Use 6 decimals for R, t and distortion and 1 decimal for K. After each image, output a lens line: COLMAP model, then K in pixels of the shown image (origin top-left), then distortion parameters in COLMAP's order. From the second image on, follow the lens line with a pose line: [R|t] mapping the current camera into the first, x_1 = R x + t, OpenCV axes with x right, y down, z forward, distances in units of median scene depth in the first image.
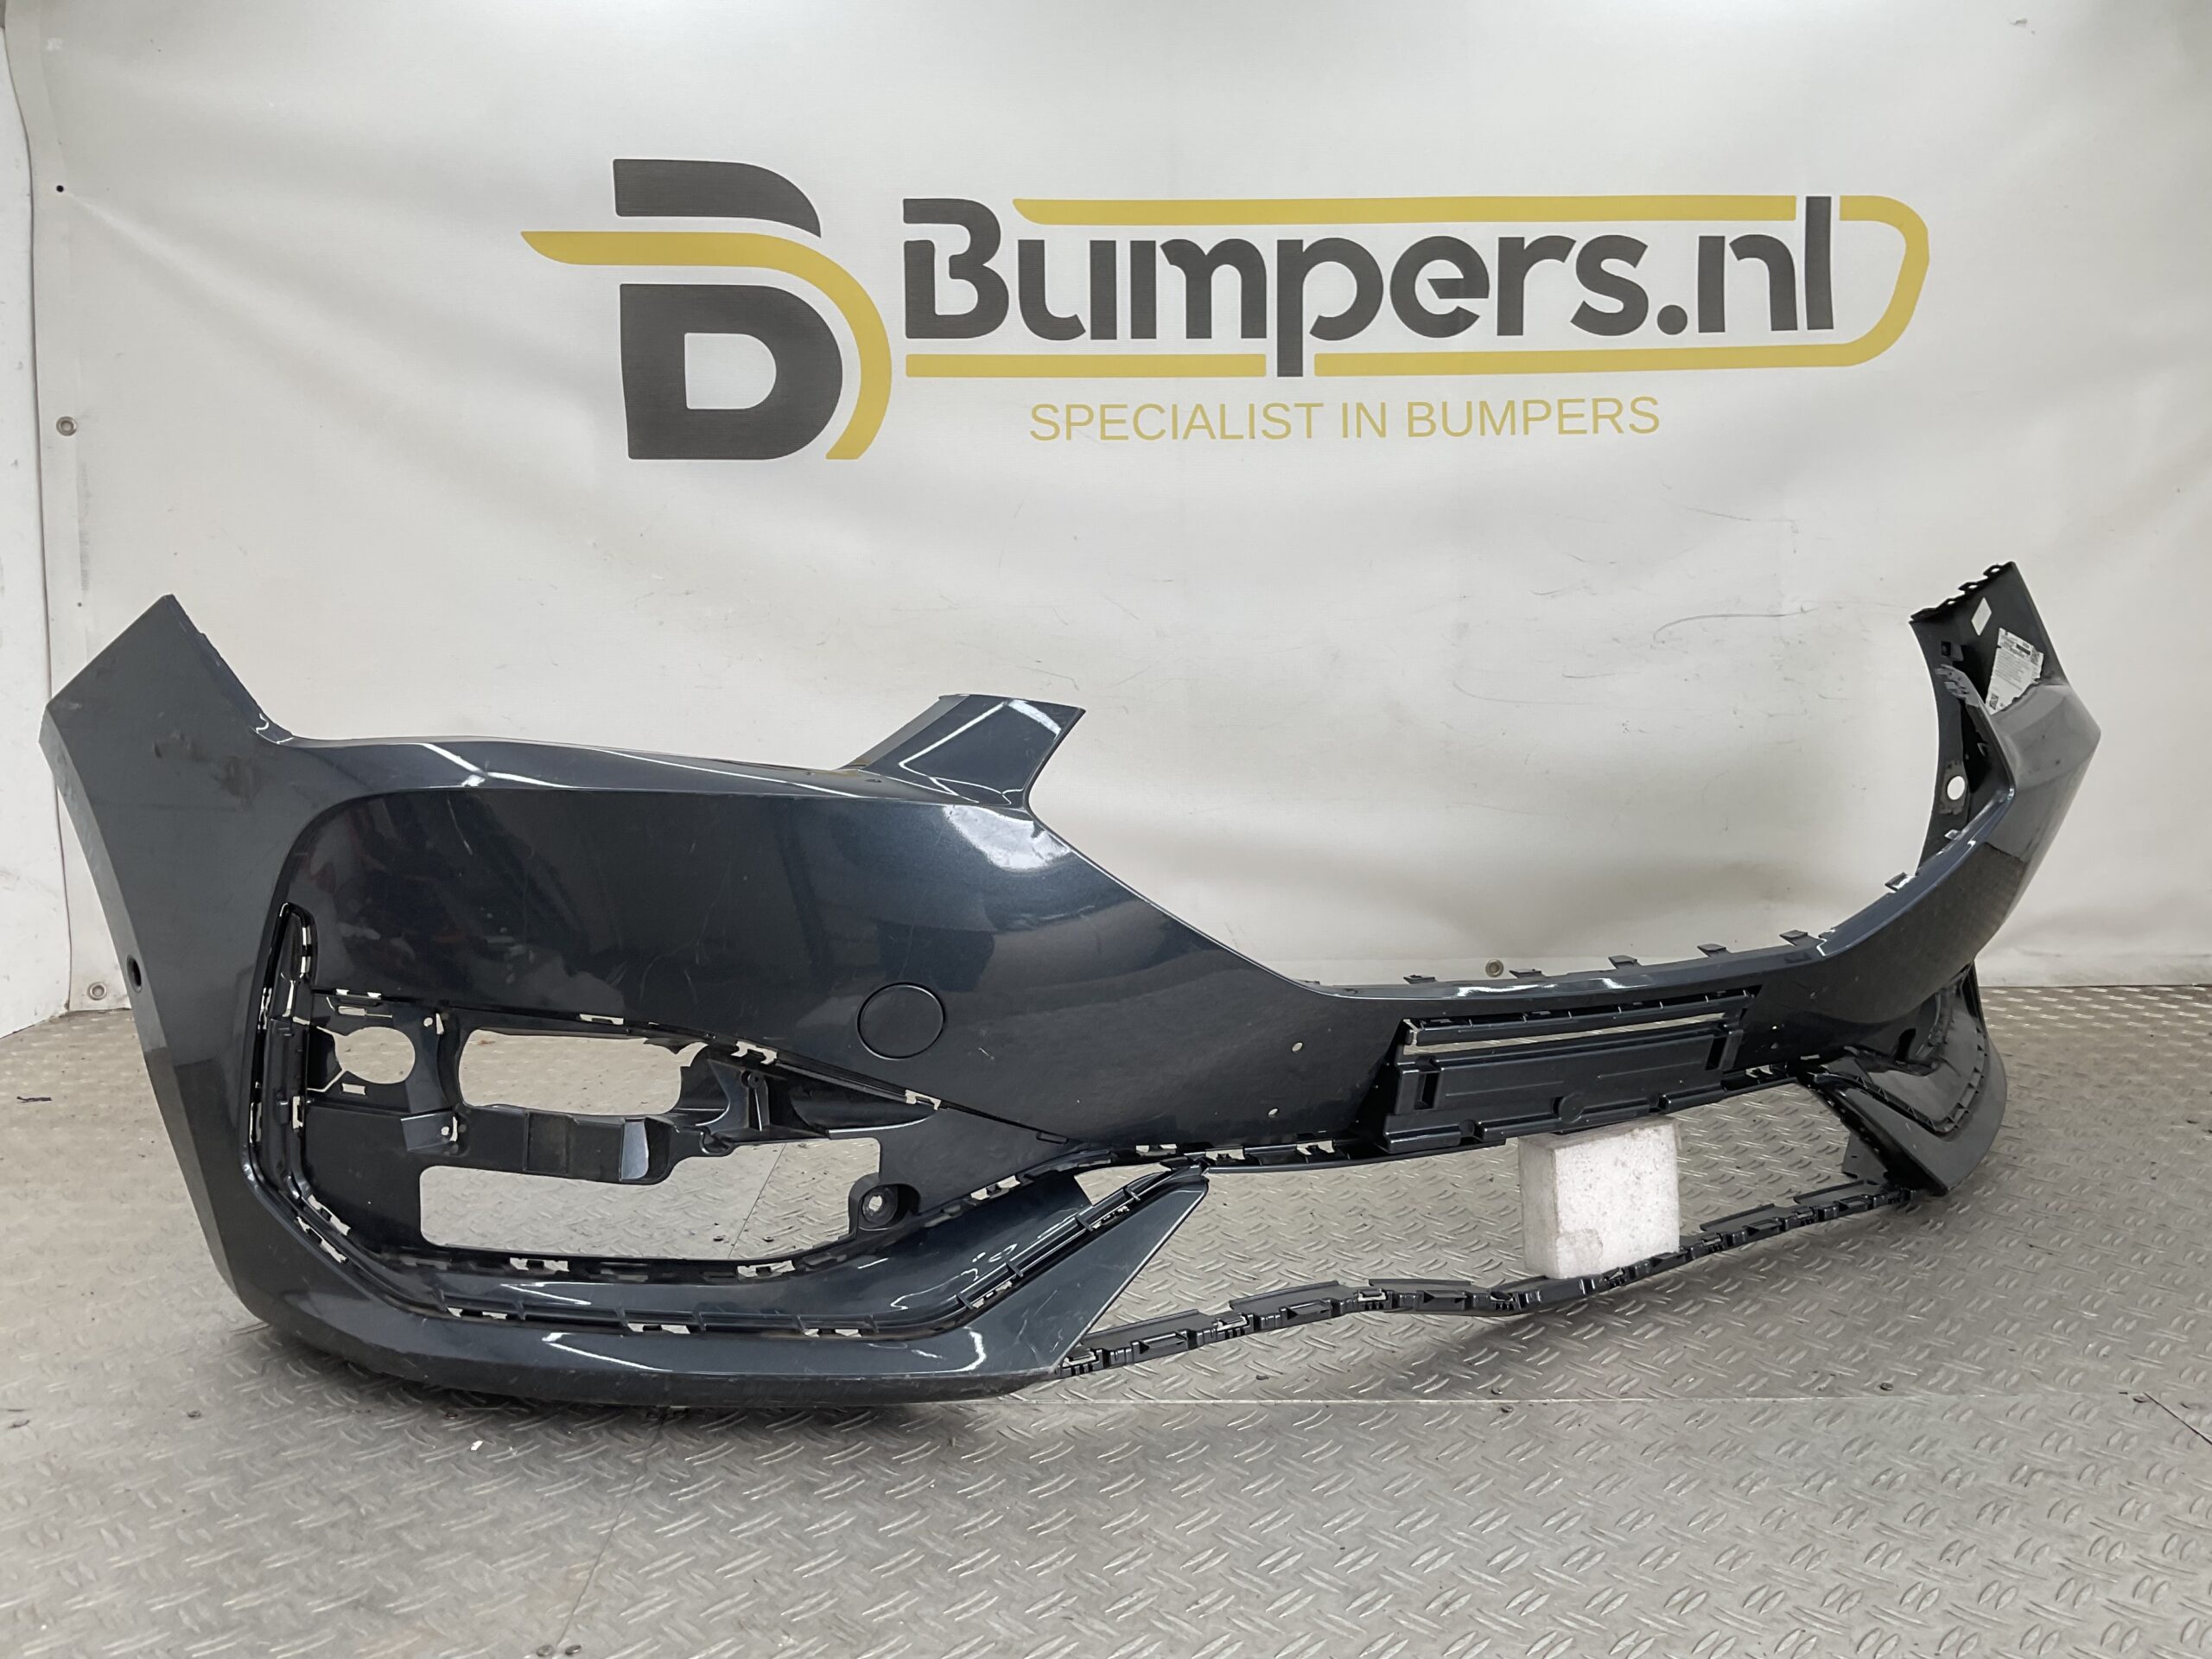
lens RADIAL K [[1839.3, 0, 1101.9], [0, 1839.3, 838.5], [0, 0, 1]] dist [0.139216, -0.310699]
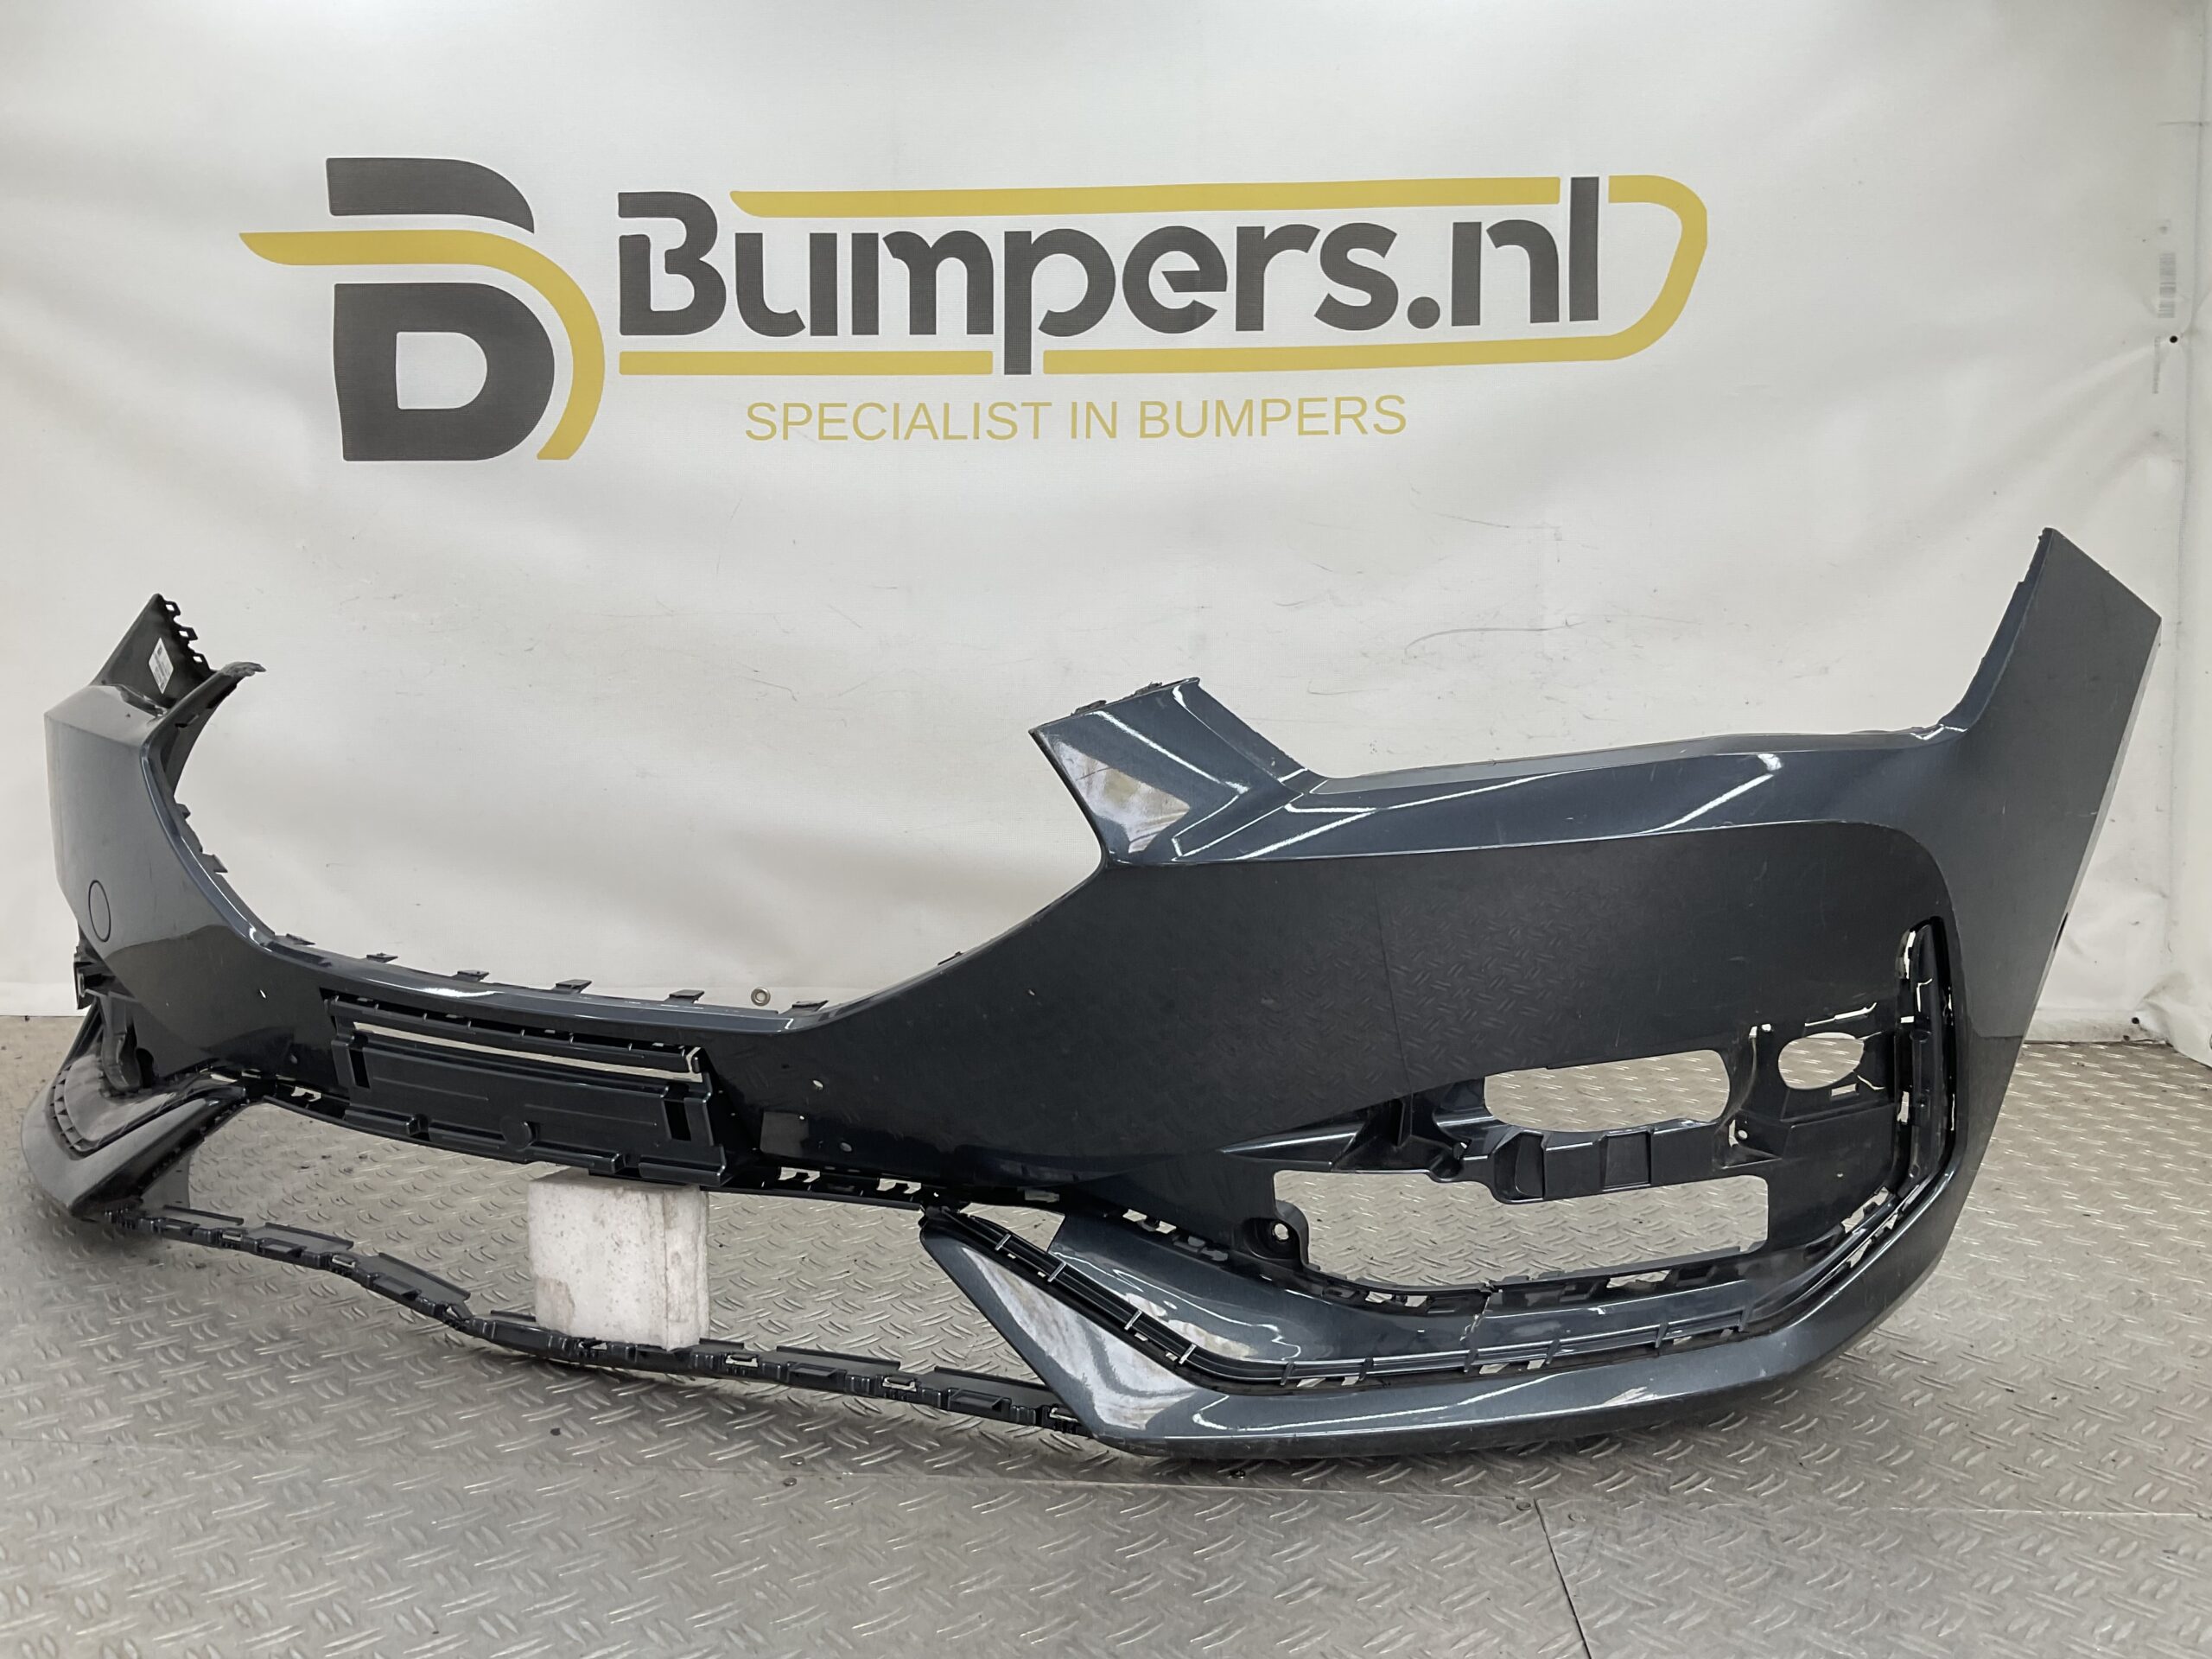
lens RADIAL K [[1839.3, 0, 1101.9], [0, 1839.3, 838.5], [0, 0, 1]] dist [0.139216, -0.310699]
pose [[0.995892, 0.015792, -0.089166, 0.233576], [-0.017350, 0.999710, -0.016725, 0.004311], [0.088876, 0.018203, 0.995876, 0.060782]]
